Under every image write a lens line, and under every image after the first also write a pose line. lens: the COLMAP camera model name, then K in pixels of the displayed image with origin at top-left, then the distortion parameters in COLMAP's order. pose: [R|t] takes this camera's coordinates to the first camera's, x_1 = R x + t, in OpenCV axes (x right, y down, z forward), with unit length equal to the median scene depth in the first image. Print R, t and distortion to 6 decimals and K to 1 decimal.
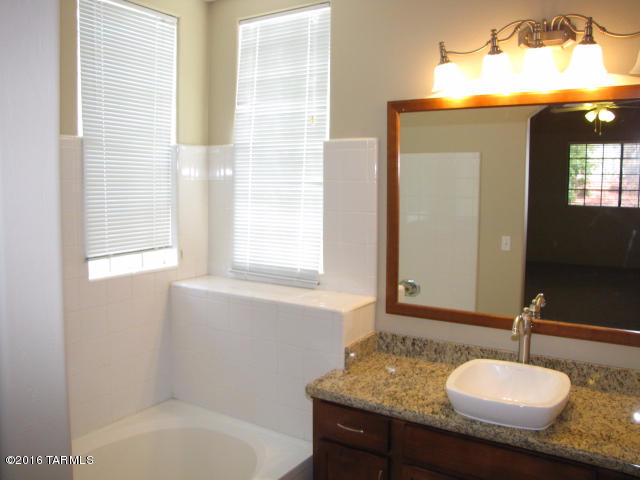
lens RADIAL K [[534.4, 0, 320.3], [0, 534.4, 234.5], [0, 0, 1]] dist [-0.188389, 0.162214]
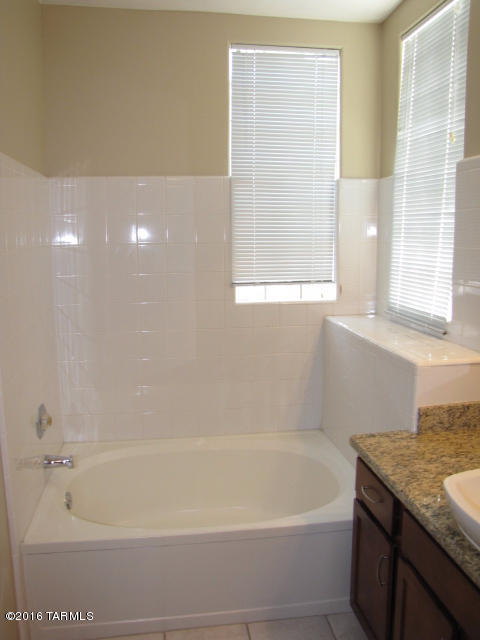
lens RADIAL K [[534.4, 0, 240.0], [0, 534.4, 320.0], [0, 0, 1]] dist [-0.188389, 0.162214]
pose [[0.652292, 0.108498, -0.750163, 0.400707], [-0.060250, 0.993992, 0.091374, 0.015500], [0.755570, -0.014405, 0.654910, 0.216502]]
